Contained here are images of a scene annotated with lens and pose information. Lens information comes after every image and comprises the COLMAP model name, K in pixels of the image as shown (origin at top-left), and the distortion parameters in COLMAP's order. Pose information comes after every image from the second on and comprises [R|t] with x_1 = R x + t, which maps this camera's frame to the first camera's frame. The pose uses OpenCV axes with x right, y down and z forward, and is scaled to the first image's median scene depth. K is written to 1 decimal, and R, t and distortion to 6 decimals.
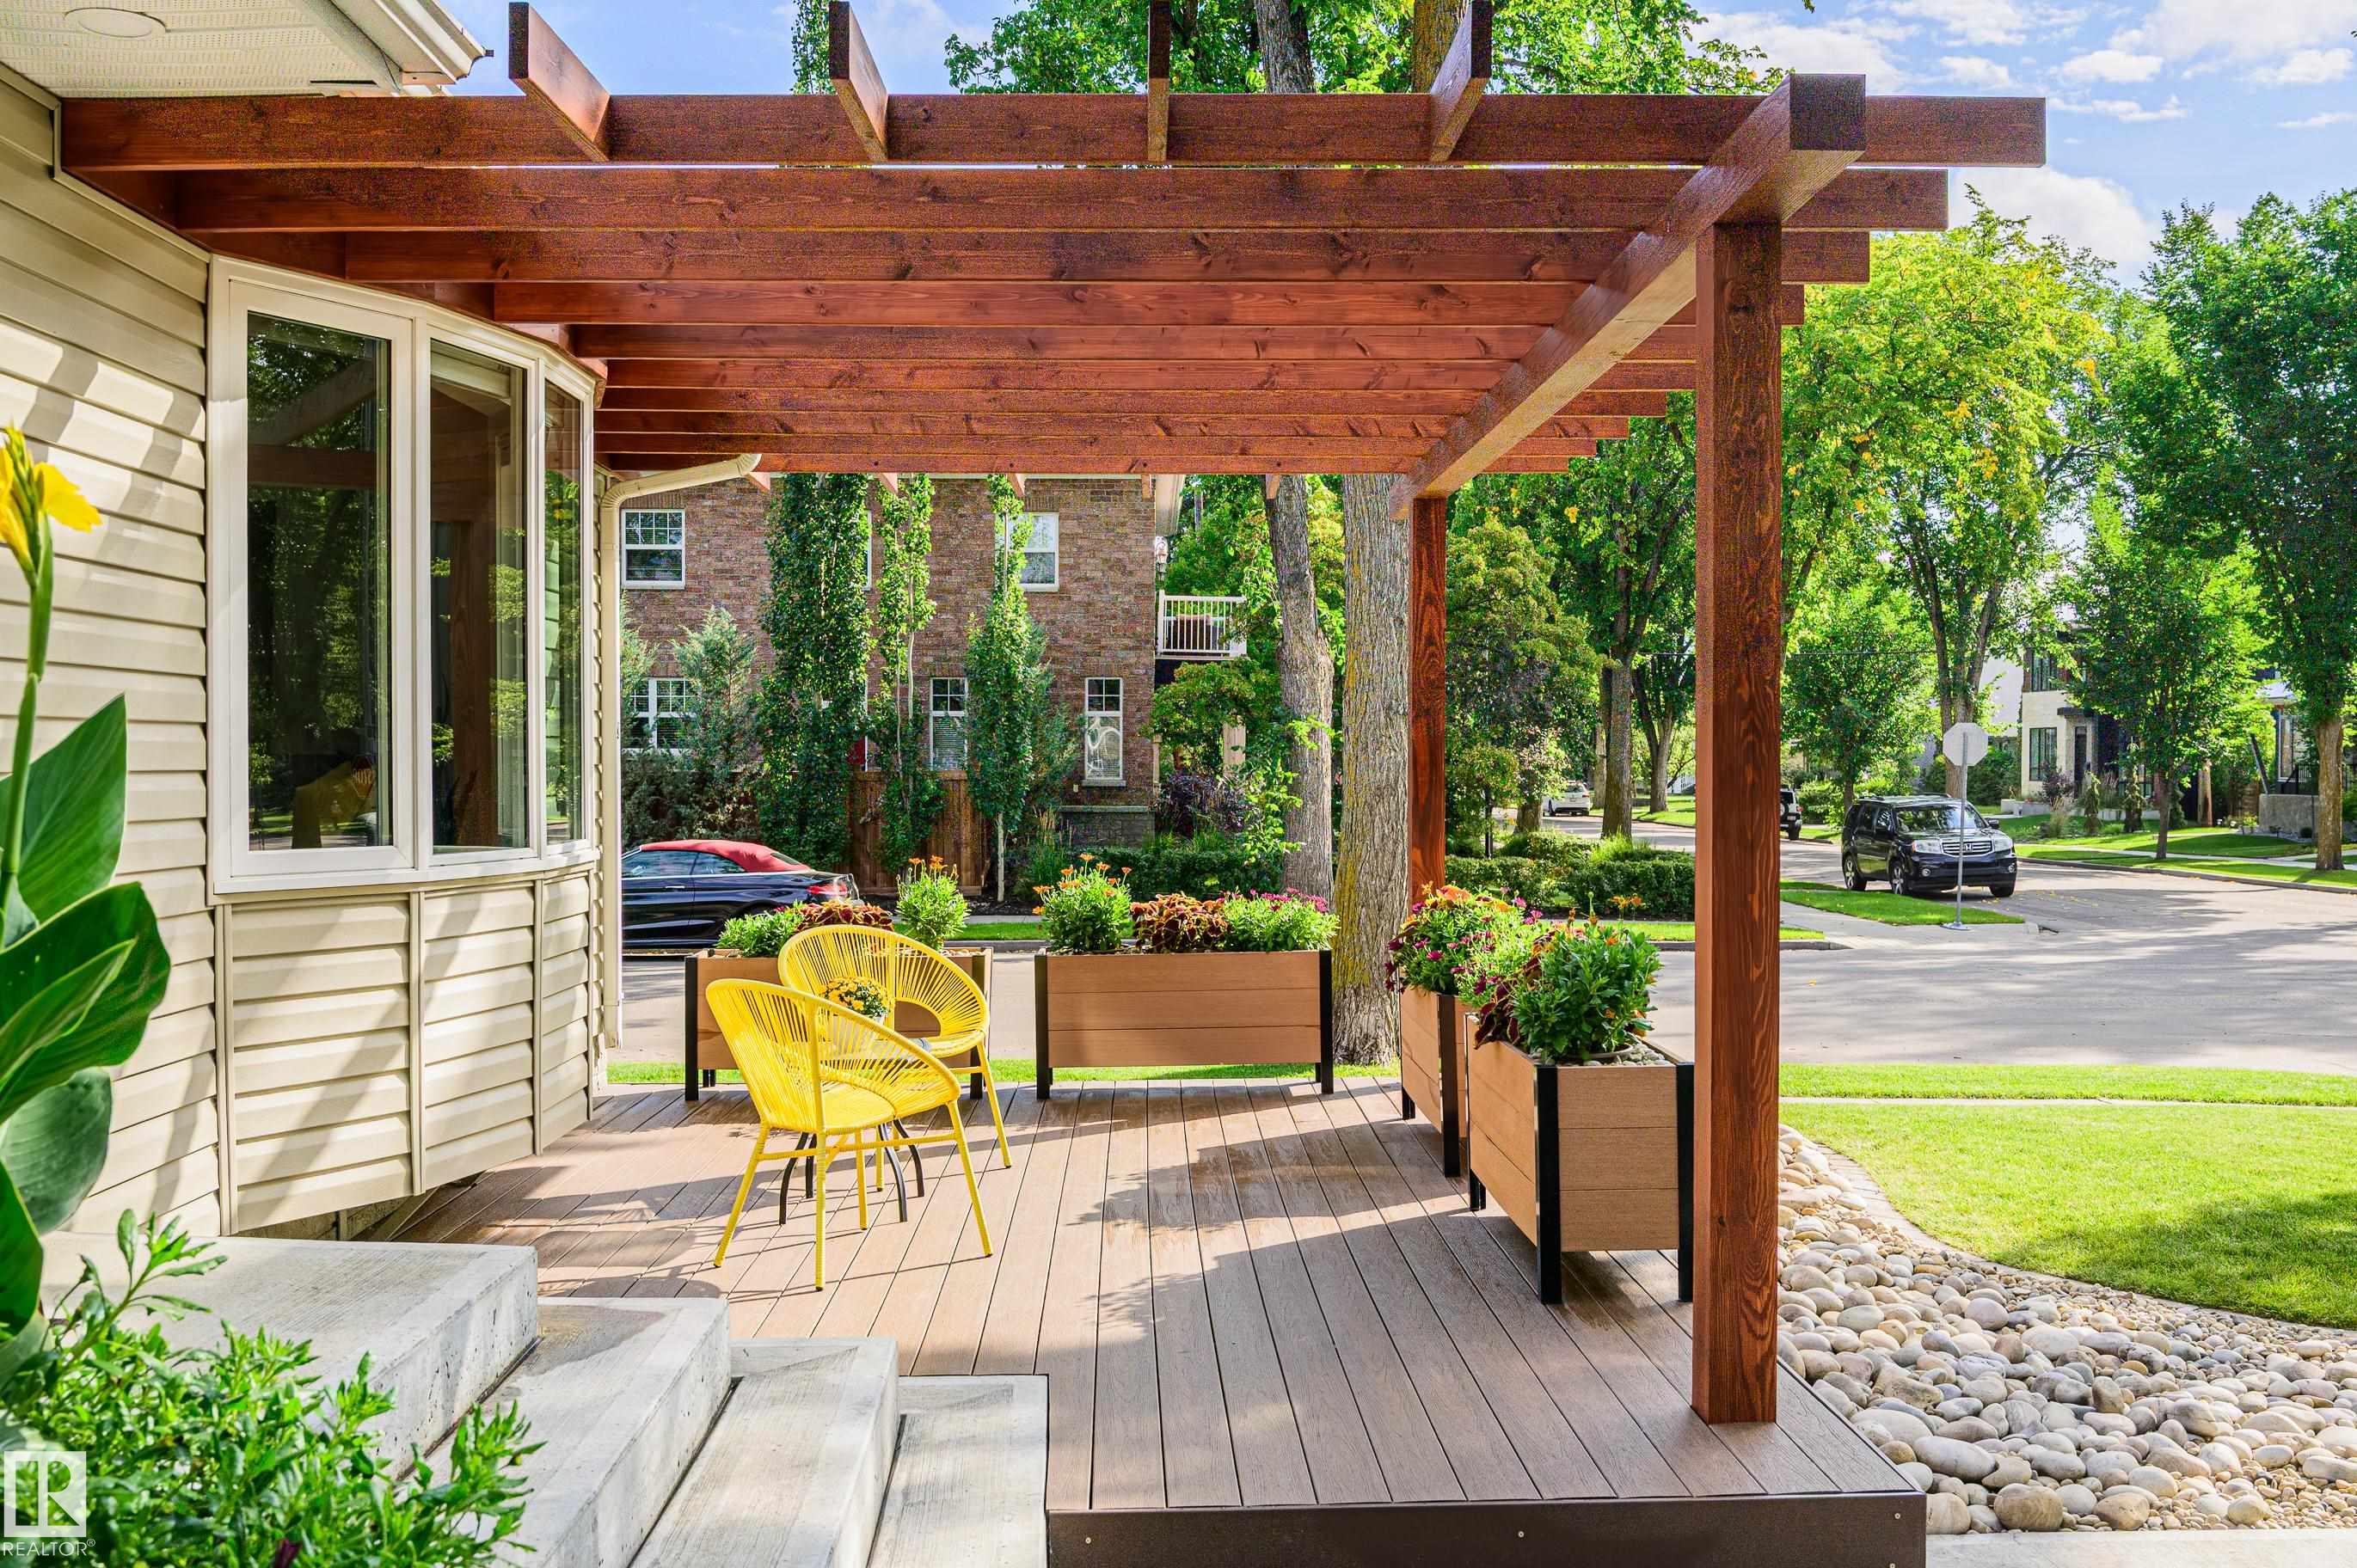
lens RADIAL K [[2342.3, 0, 1178.5], [0, 2342.3, 784.0], [0, 0, 1]] dist [-0.000572, -0.002545]
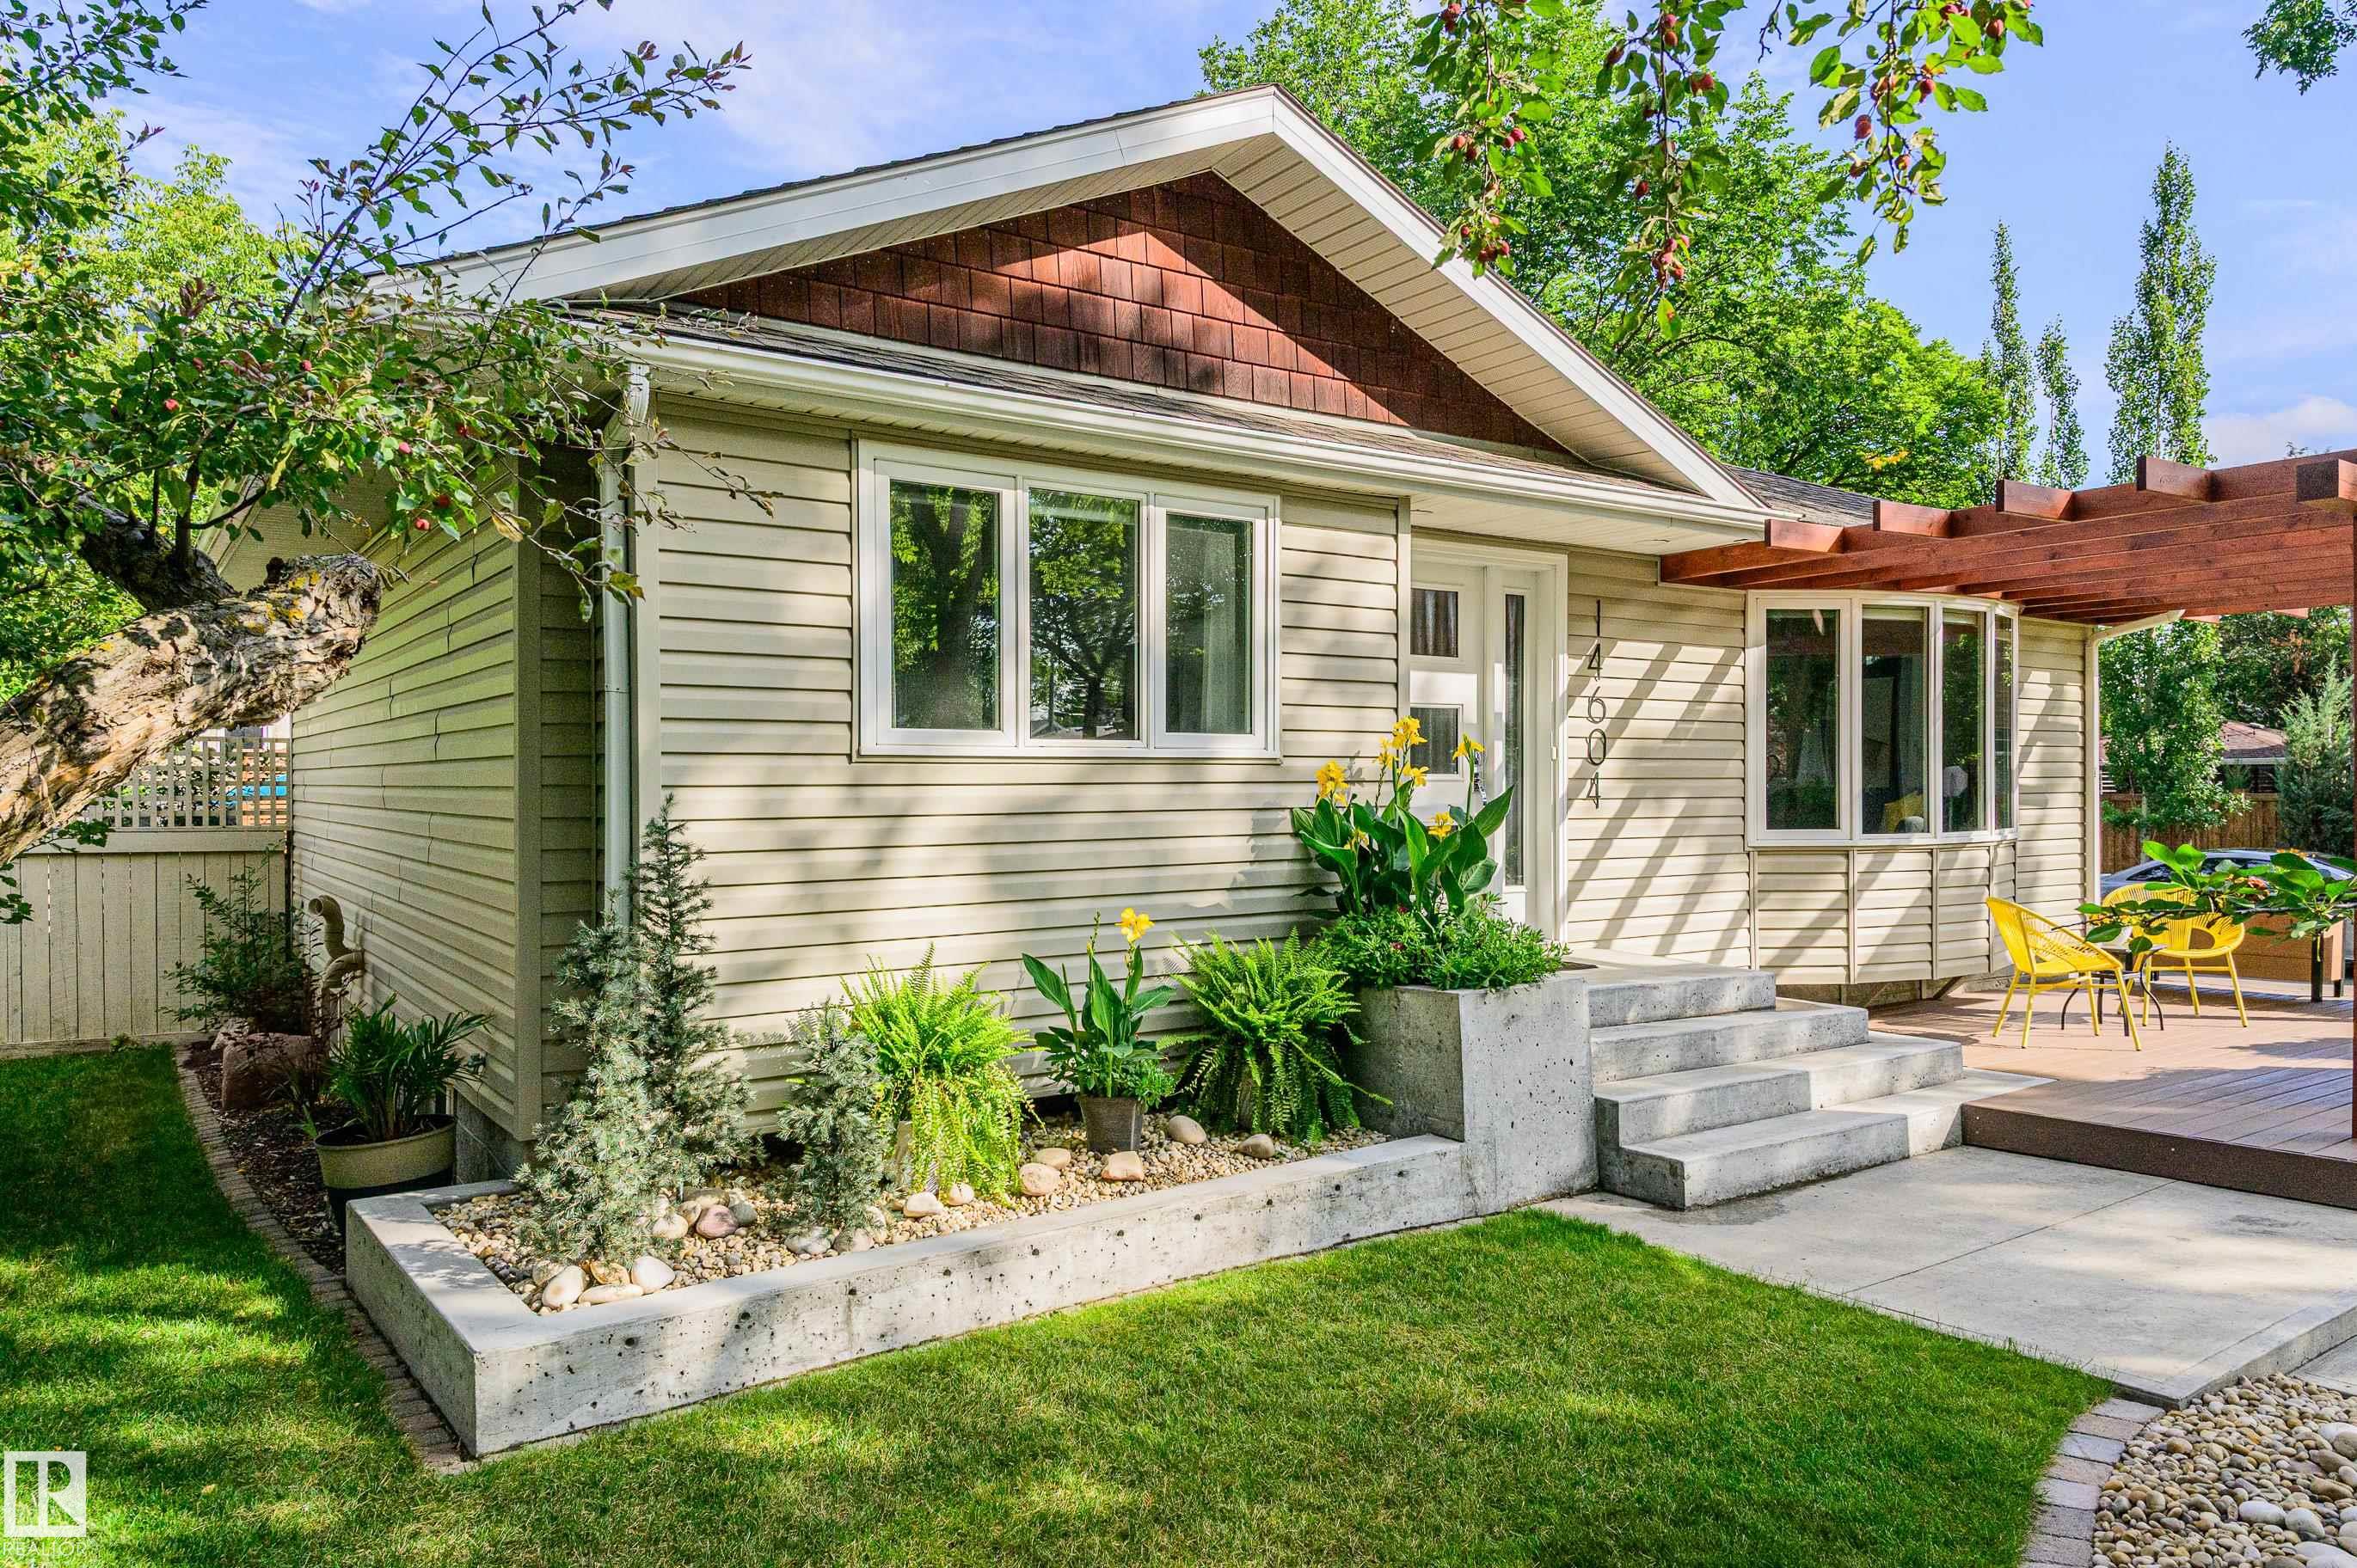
lens RADIAL K [[1560.8, 0, 1178.5], [0, 1560.8, 784.0], [0, 0, 1]] dist [0.073985, -0.103789]
pose [[0.558330, 0.006543, -0.829593, 0.580383], [-0.005814, 0.999975, 0.003973, -0.020654], [0.829599, 0.002605, 0.558354, -0.395972]]
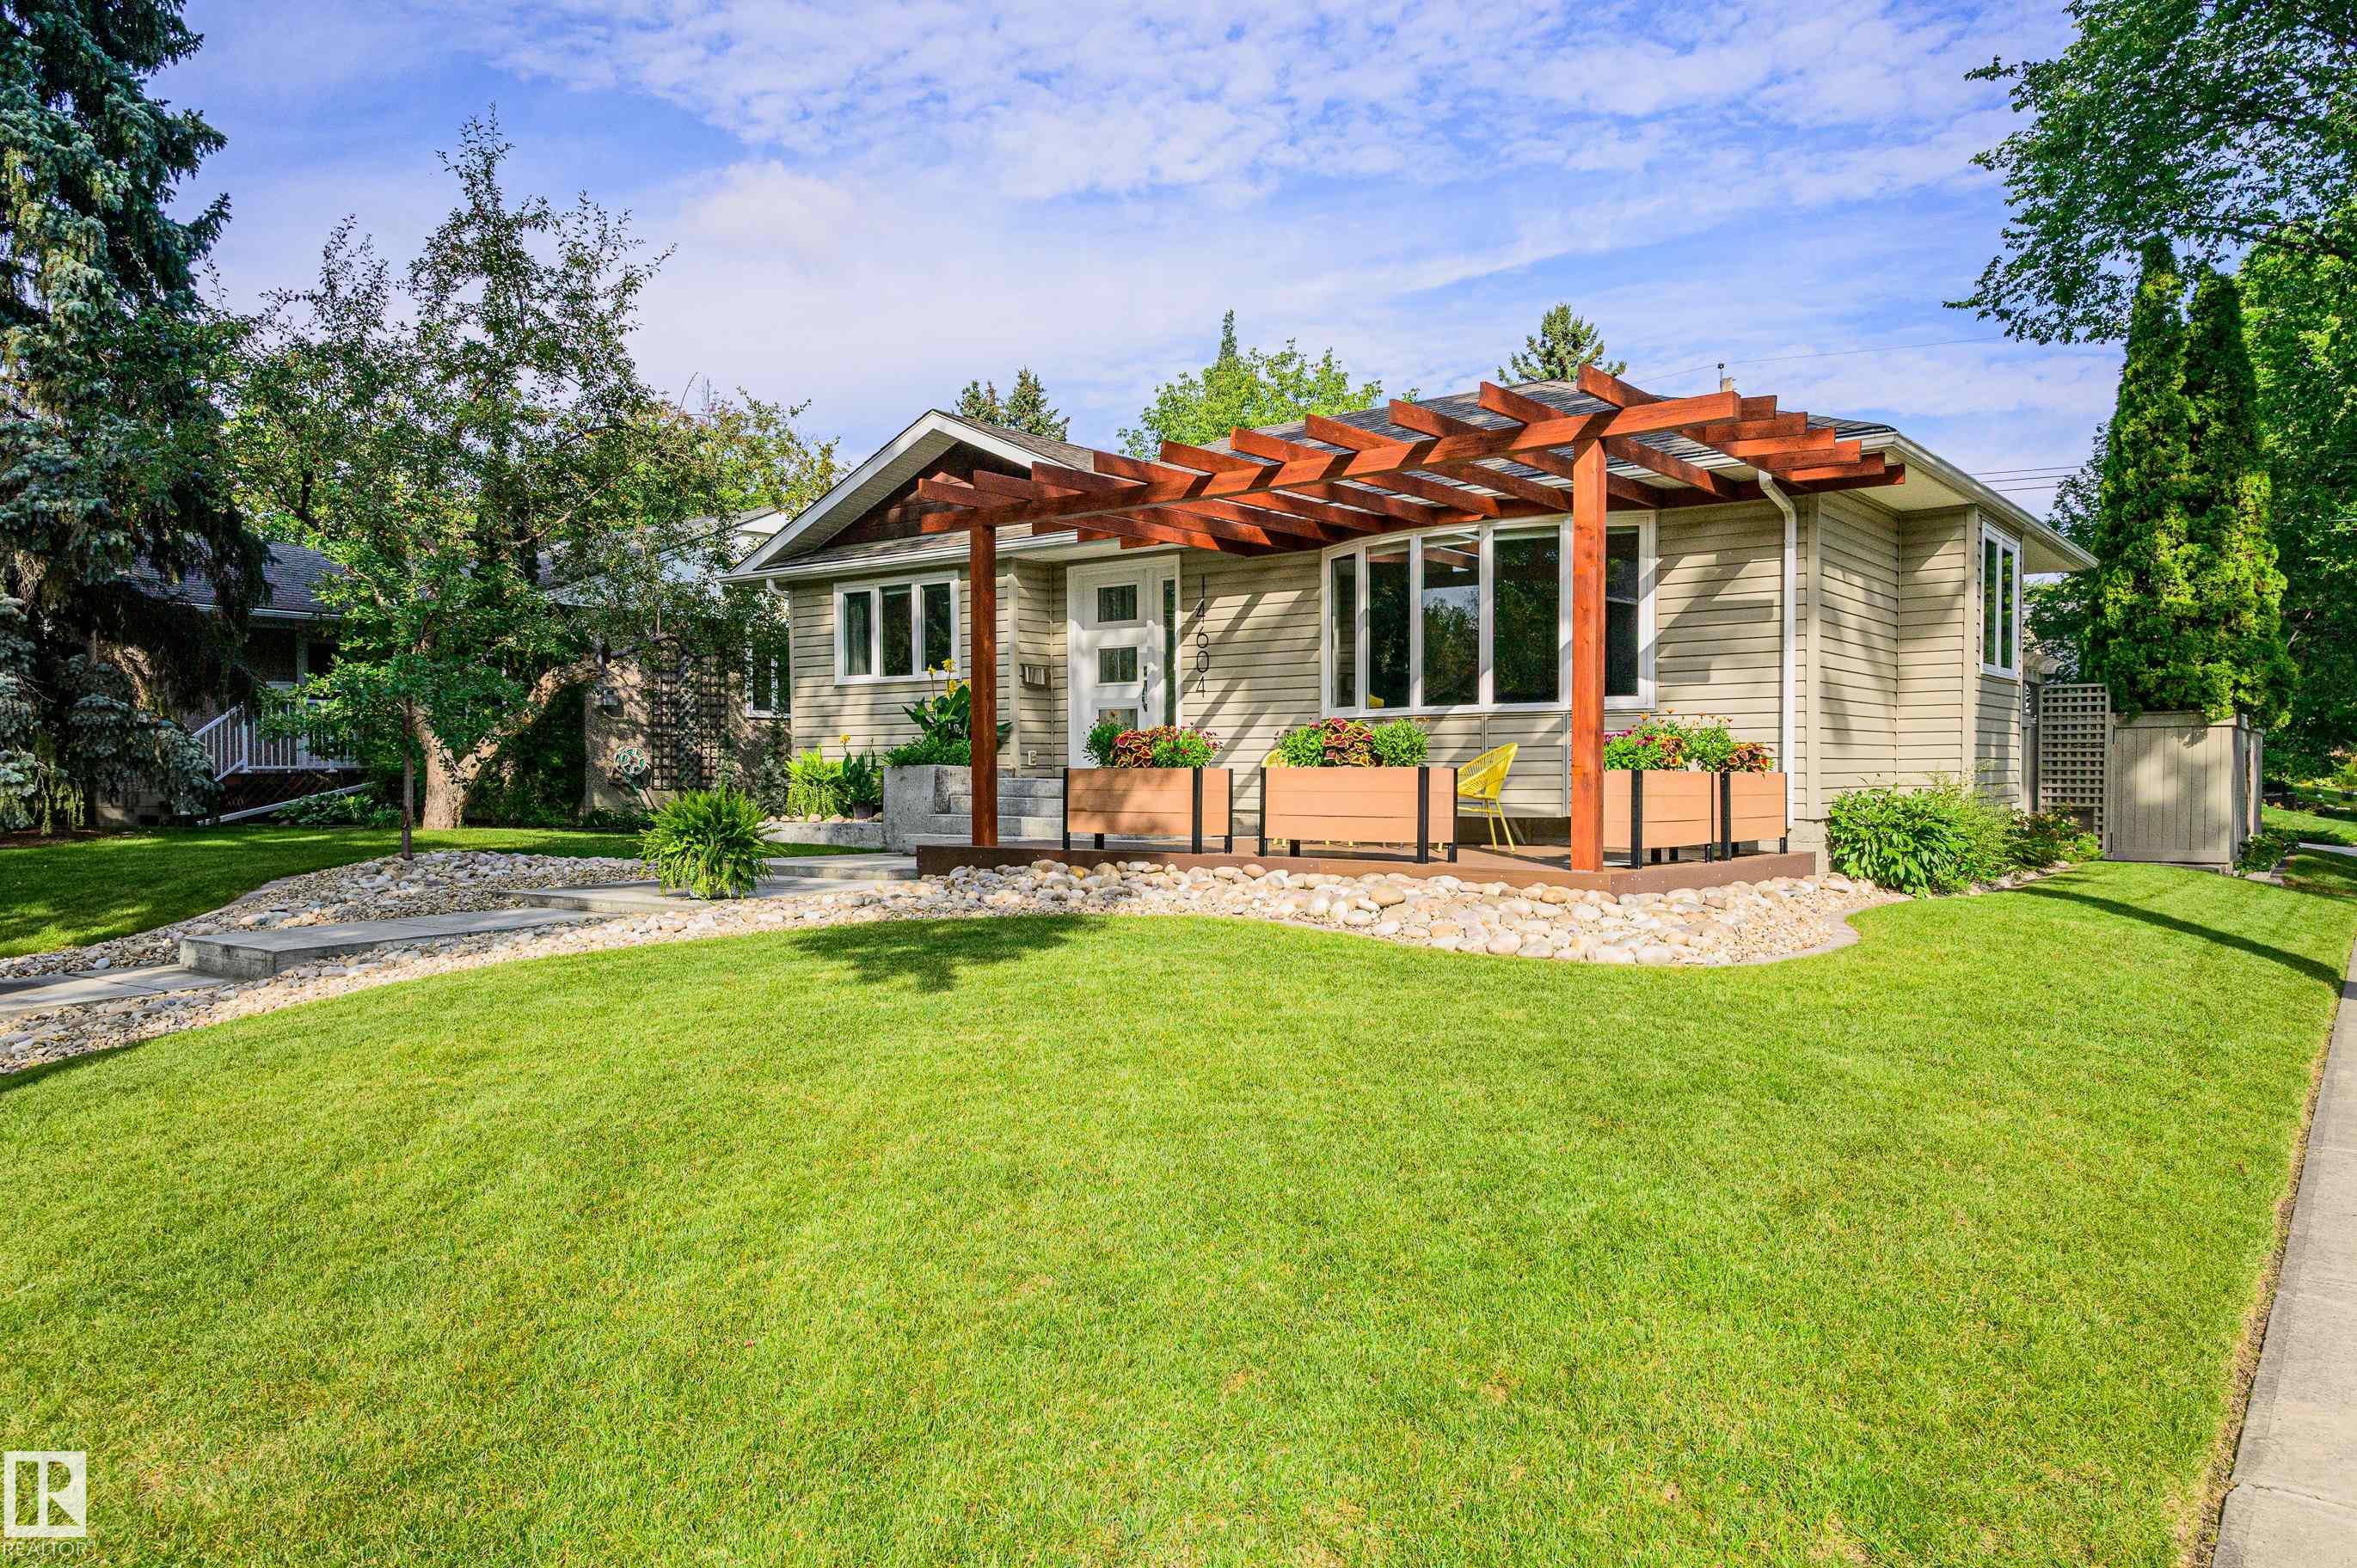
lens RADIAL K [[1650.1, 0, 1124.4], [0, 1650.1, 787.0], [0, 0, 1]] dist [0.079413, -0.000134]
pose [[-0.640302, 0.015285, -0.767971, 1.656123], [0.003211, 0.999847, 0.017224, 0.098374], [0.768116, 0.008563, -0.640253, 2.230111]]
